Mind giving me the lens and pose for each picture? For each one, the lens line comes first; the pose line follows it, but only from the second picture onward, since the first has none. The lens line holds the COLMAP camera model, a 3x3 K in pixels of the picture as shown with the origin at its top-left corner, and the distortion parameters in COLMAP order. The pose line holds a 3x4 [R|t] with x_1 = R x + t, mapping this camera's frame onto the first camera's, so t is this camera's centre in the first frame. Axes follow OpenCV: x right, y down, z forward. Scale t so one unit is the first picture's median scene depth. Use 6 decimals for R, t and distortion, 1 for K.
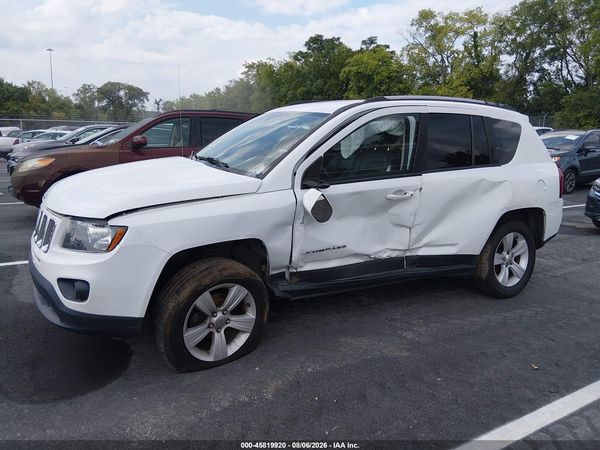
lens RADIAL K [[457.5, 0, 300.3], [0, 457.5, 225.3], [0, 0, 1]] dist [0.051016, -0.093083]
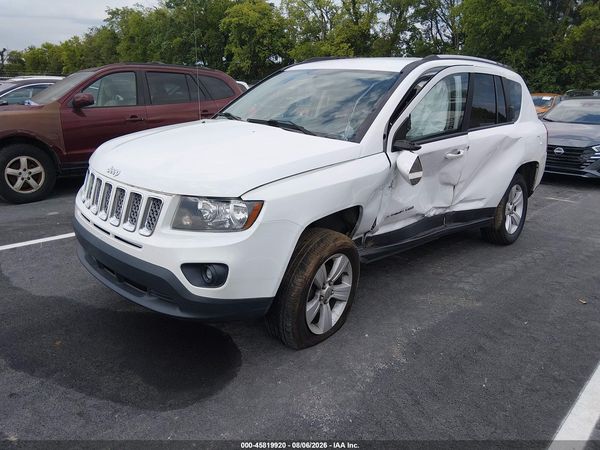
lens RADIAL K [[457.5, 0, 301.7], [0, 457.5, 225.5], [0, 0, 1]] dist [0.051016, -0.093083]
pose [[0.964668, -0.071269, 0.253644, -0.355527], [0.047980, 0.994141, 0.096858, -0.021292], [-0.259061, -0.081266, 0.962436, 0.075130]]
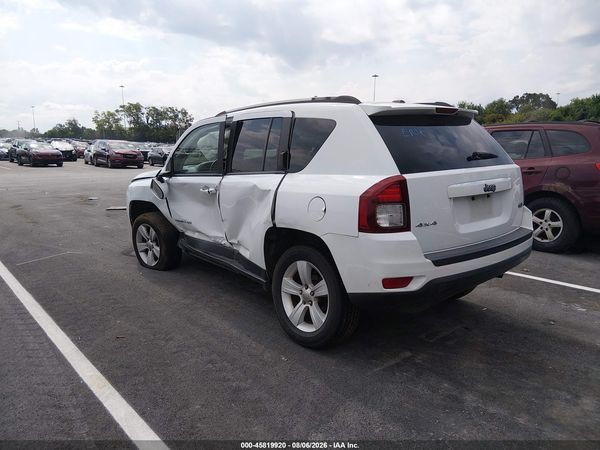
lens RADIAL K [[457.5, 0, 303.1], [0, 457.5, 221.8], [0, 0, 1]] dist [0.051016, -0.093083]
pose [[0.188868, 0.129427, -0.973436, 1.344181], [-0.189588, 0.977433, 0.093175, -0.134393], [0.963528, 0.166954, 0.209143, 0.920297]]
